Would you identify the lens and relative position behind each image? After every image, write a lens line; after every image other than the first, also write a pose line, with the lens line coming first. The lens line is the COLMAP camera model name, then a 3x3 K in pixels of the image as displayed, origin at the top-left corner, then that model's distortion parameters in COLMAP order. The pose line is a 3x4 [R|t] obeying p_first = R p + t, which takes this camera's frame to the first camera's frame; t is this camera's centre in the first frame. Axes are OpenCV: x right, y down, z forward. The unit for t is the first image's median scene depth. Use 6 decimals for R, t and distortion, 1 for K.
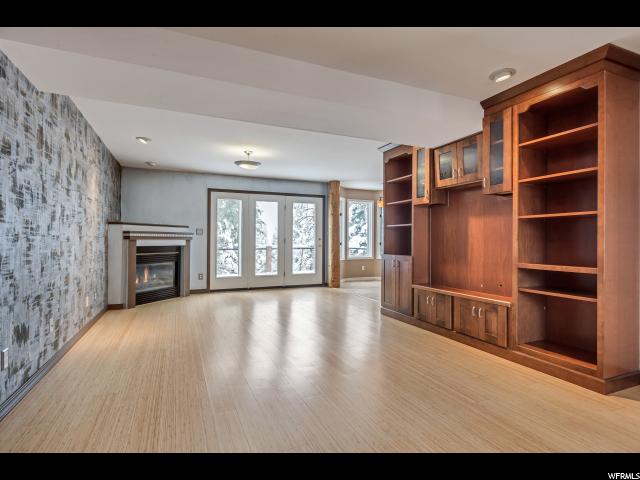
lens RADIAL K [[323.9, 0, 317.4], [0, 323.9, 238.0], [0, 0, 1]] dist [-0.001596, -0.000158]
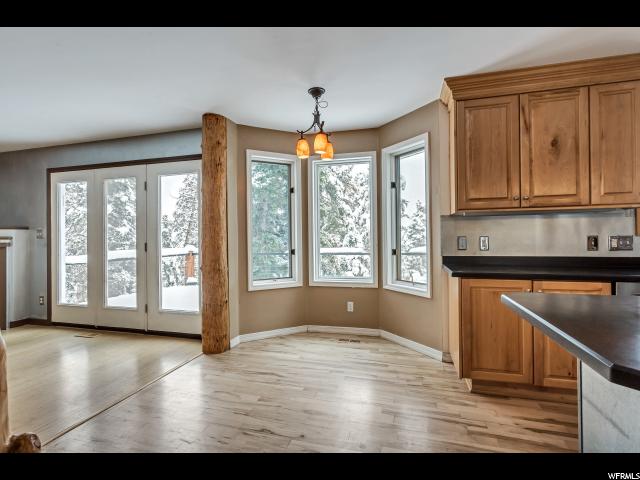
lens RADIAL K [[323.9, 0, 317.4], [0, 323.9, 238.0], [0, 0, 1]] dist [-0.001596, -0.000158]
pose [[0.779709, -0.010109, -0.626060, 0.505674], [0.016949, 0.999844, 0.004965, -0.005440], [0.625912, -0.014483, 0.779759, 0.825505]]
